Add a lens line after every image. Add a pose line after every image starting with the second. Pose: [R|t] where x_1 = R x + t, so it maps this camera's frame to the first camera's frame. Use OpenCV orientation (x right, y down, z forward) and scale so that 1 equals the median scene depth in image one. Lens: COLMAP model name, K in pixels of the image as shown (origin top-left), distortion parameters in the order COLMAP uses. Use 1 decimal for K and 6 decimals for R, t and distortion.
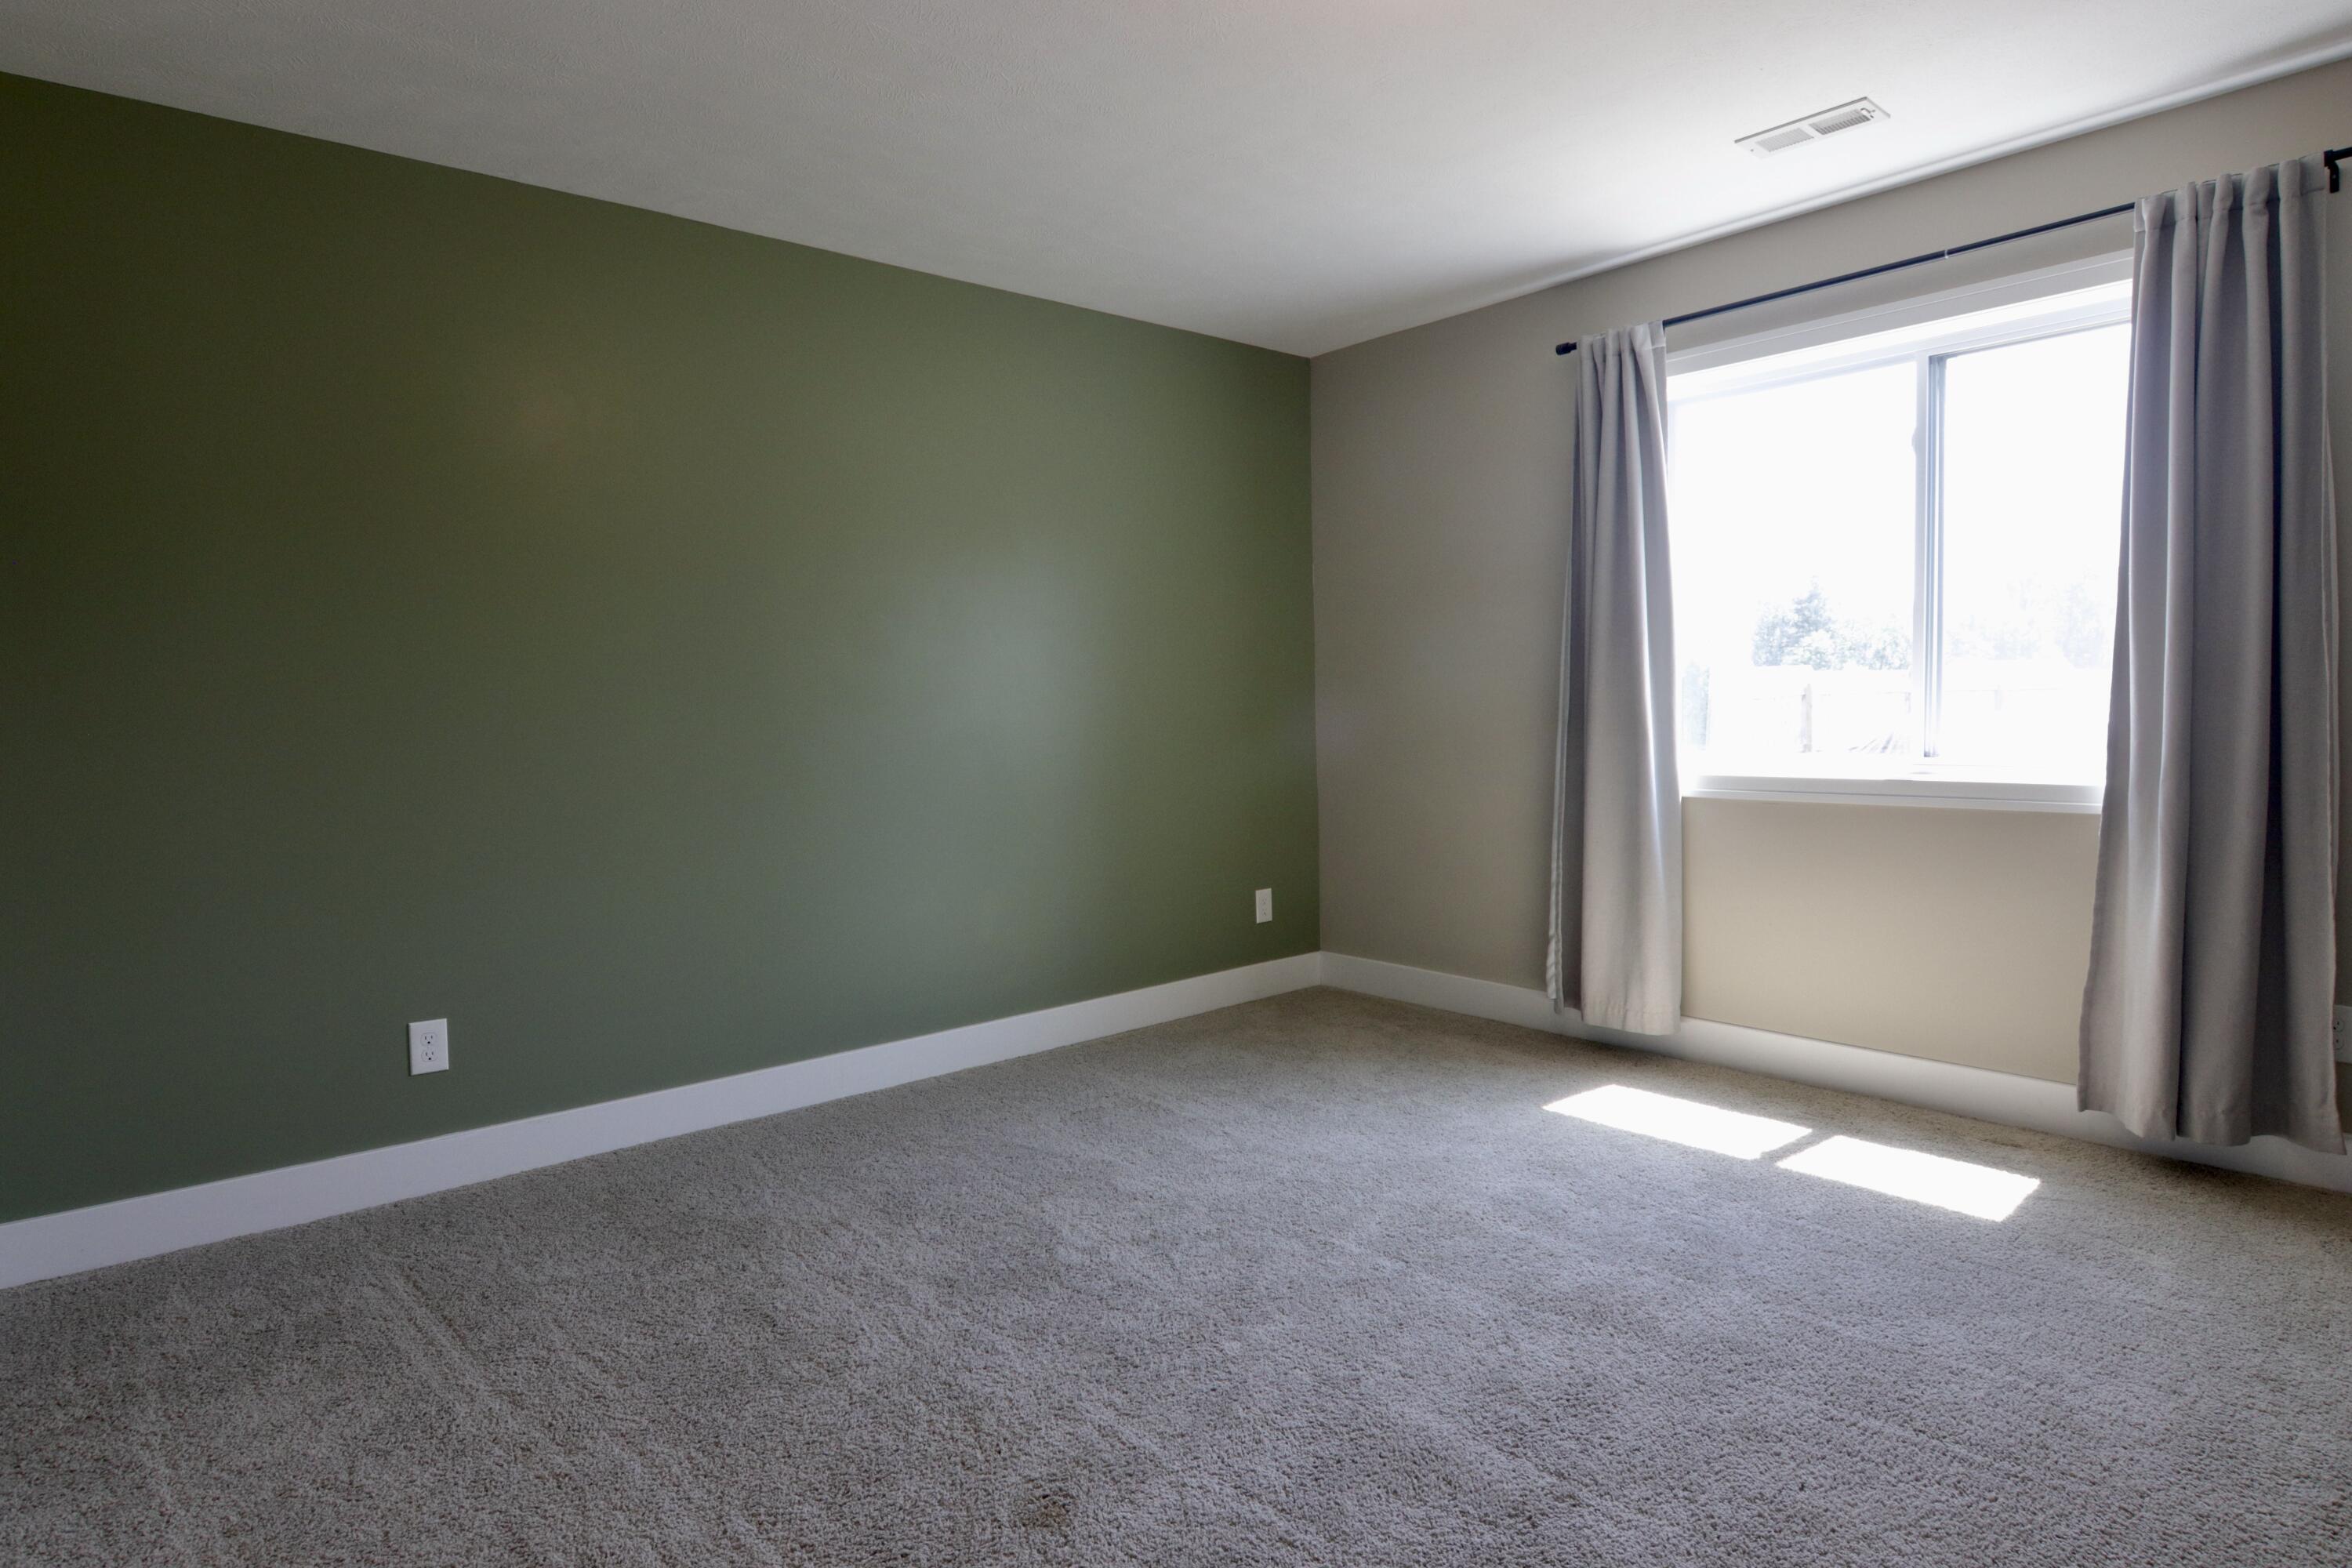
lens RADIAL K [[1331.3, 0, 1178.7], [0, 1331.3, 779.5], [0, 0, 1]] dist [-0.001391, -0.000699]
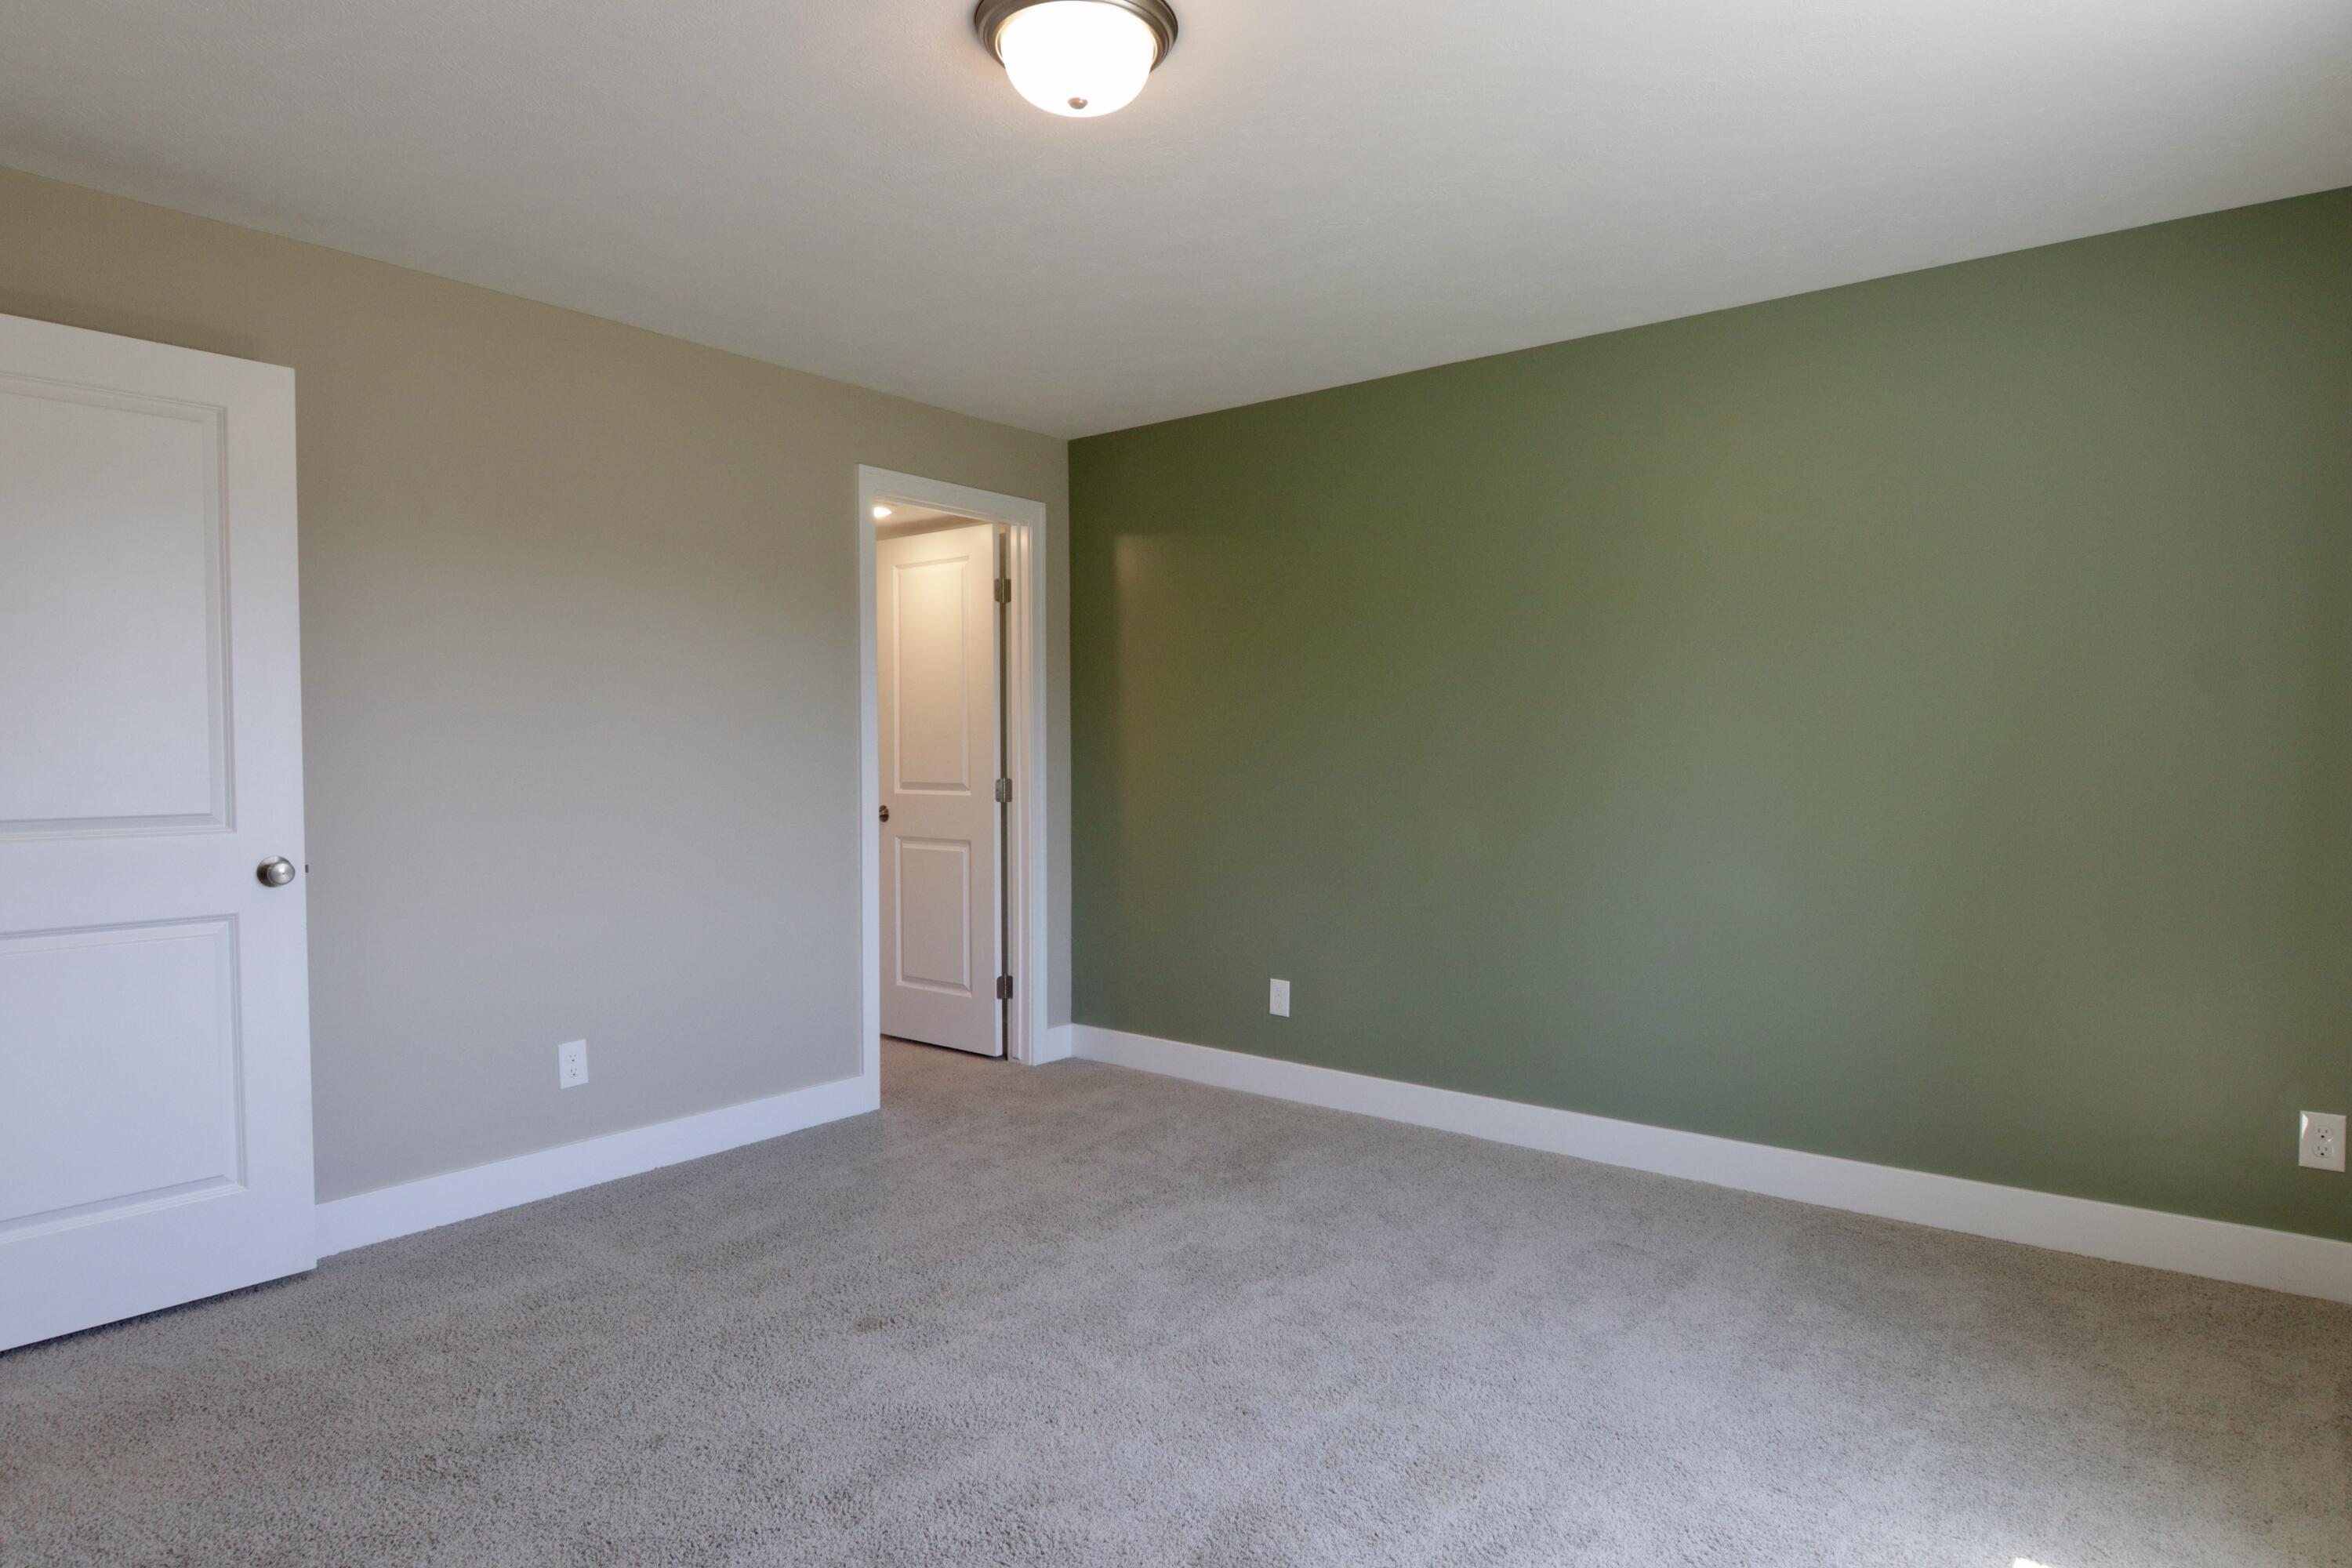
lens RADIAL K [[1331.3, 0, 1178.7], [0, 1331.3, 781.3], [0, 0, 1]] dist [-0.001391, -0.000699]
pose [[0.162809, 0.042749, -0.985731, 0.968846], [-0.064907, 0.997361, 0.032533, -0.086713], [0.984520, 0.058684, 0.165154, 0.731805]]
